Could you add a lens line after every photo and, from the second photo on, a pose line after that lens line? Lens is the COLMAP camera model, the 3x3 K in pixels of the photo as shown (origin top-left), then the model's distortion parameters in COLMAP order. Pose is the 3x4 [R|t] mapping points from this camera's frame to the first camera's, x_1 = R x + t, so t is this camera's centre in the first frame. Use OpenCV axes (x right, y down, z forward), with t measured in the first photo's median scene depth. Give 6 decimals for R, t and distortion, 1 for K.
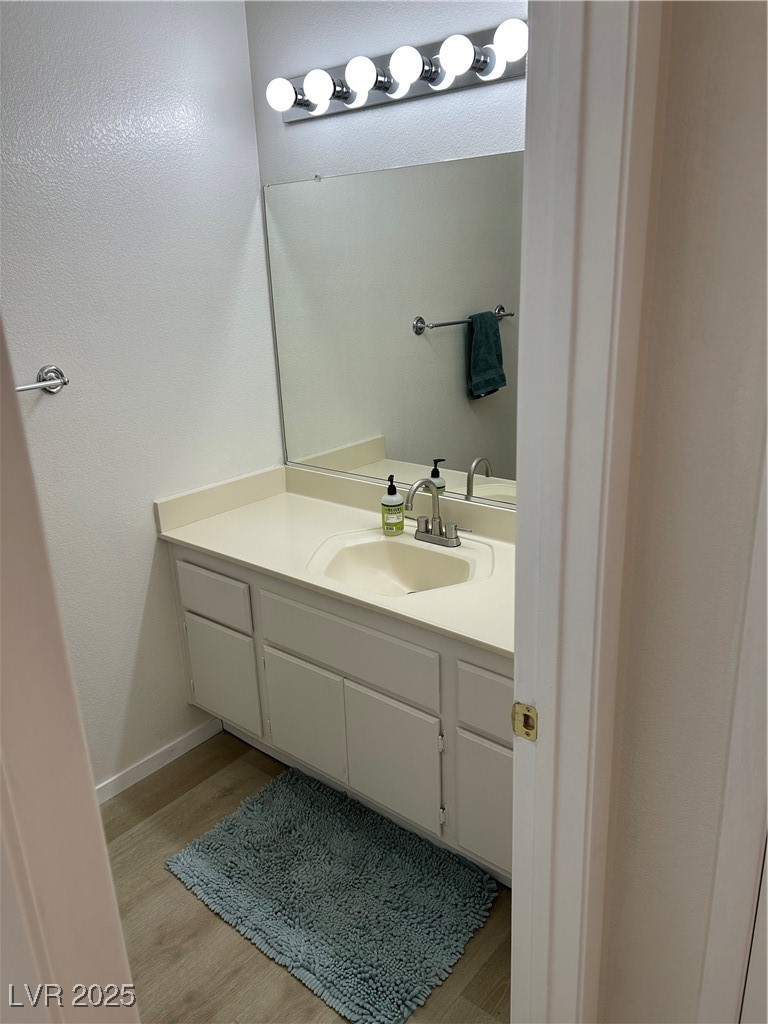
lens RADIAL K [[764.1, 0, 382.9], [0, 764.1, 511.7], [0, 0, 1]] dist [0.065742, -0.074092]
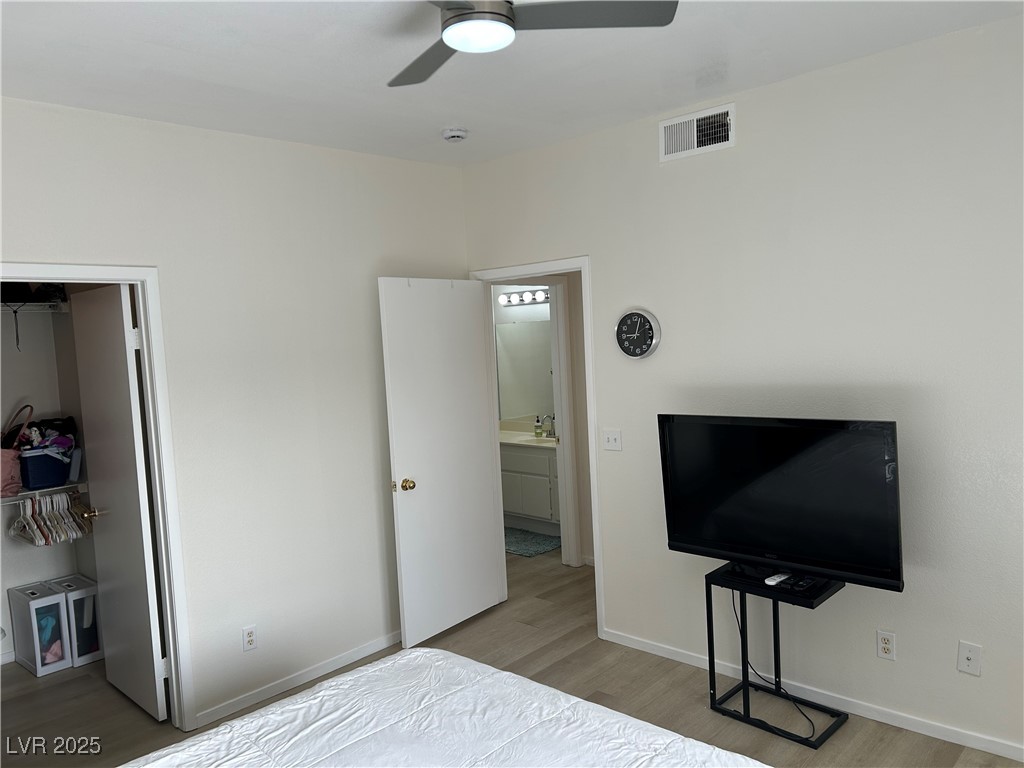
lens RADIAL K [[764.1, 0, 512.8], [0, 764.1, 384.1], [0, 0, 1]] dist [0.065742, -0.074092]
pose [[0.997589, -0.009112, -0.068796, 0.087030], [-0.008473, 0.967931, -0.251074, 0.421033], [0.068878, 0.251051, 0.965520, -1.384562]]
